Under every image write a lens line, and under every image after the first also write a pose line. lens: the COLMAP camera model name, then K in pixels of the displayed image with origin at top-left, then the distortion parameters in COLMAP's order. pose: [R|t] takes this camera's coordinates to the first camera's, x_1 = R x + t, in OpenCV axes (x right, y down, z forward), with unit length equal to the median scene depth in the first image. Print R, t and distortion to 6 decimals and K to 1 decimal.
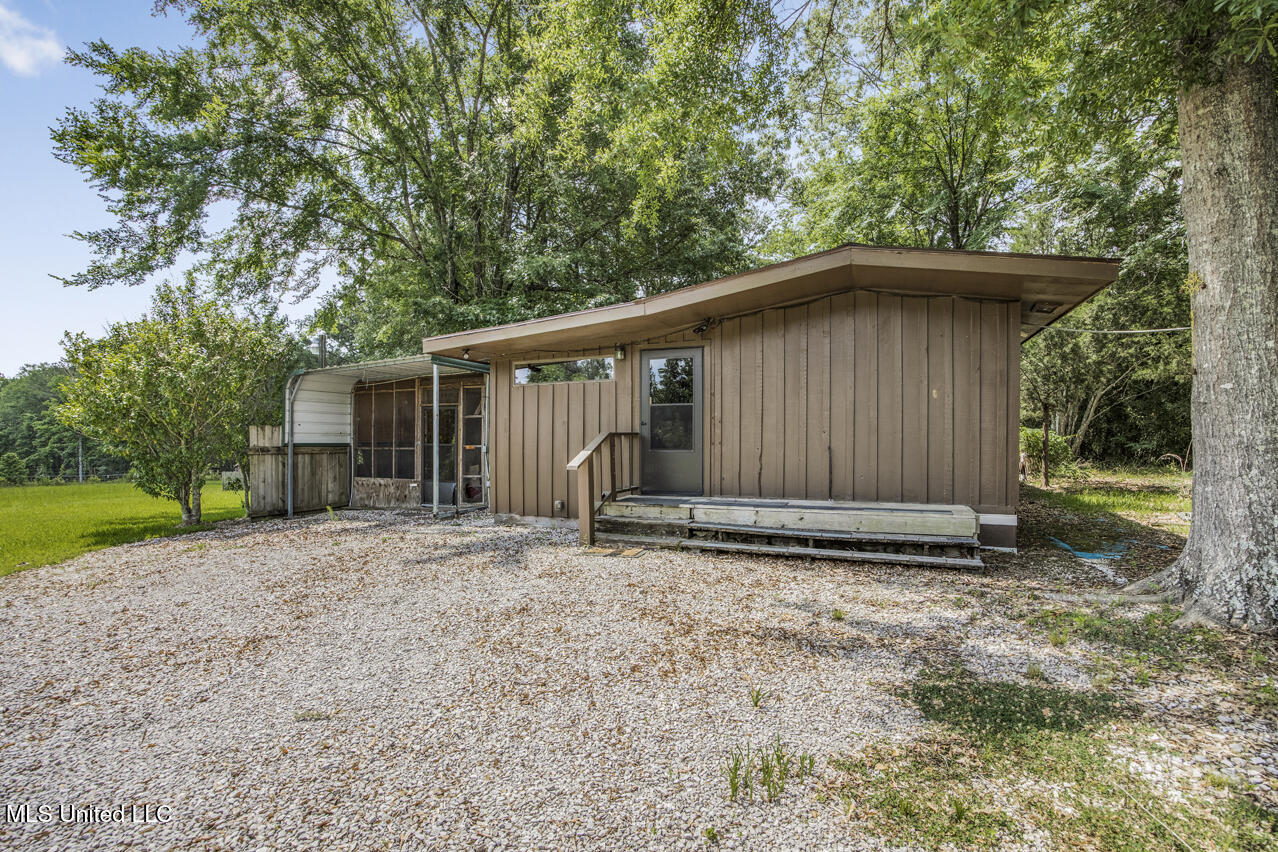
lens RADIAL K [[569.6, 0, 637.4], [0, 569.6, 436.7], [0, 0, 1]] dist [-0.026843, 0.000548]
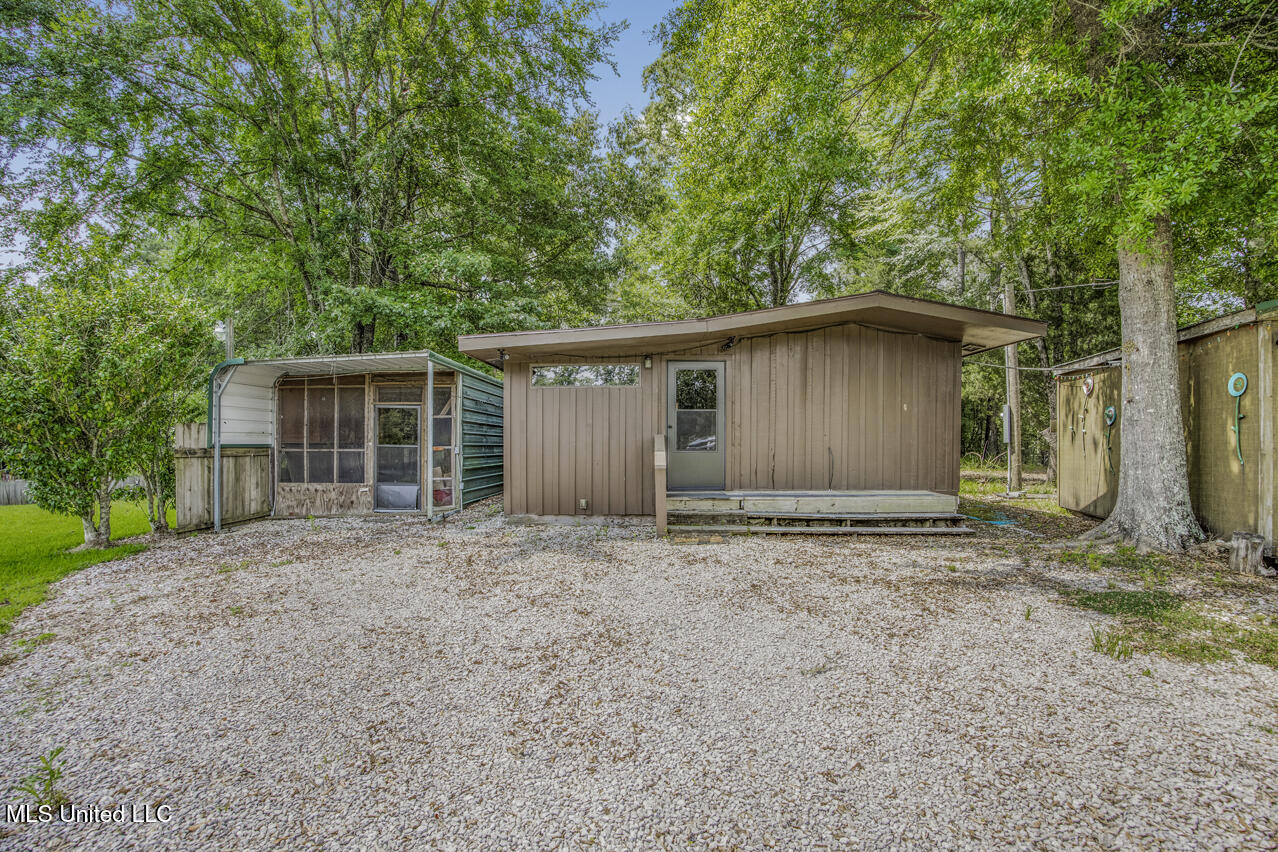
lens RADIAL K [[558.5, 0, 639.3], [0, 558.5, 441.2], [0, 0, 1]] dist [-0.033330, -0.000021]
pose [[0.935741, 0.002092, 0.352681, -0.427357], [-0.004244, 0.999977, 0.005328, -0.000305], [-0.352662, -0.006482, 0.935728, 0.002341]]
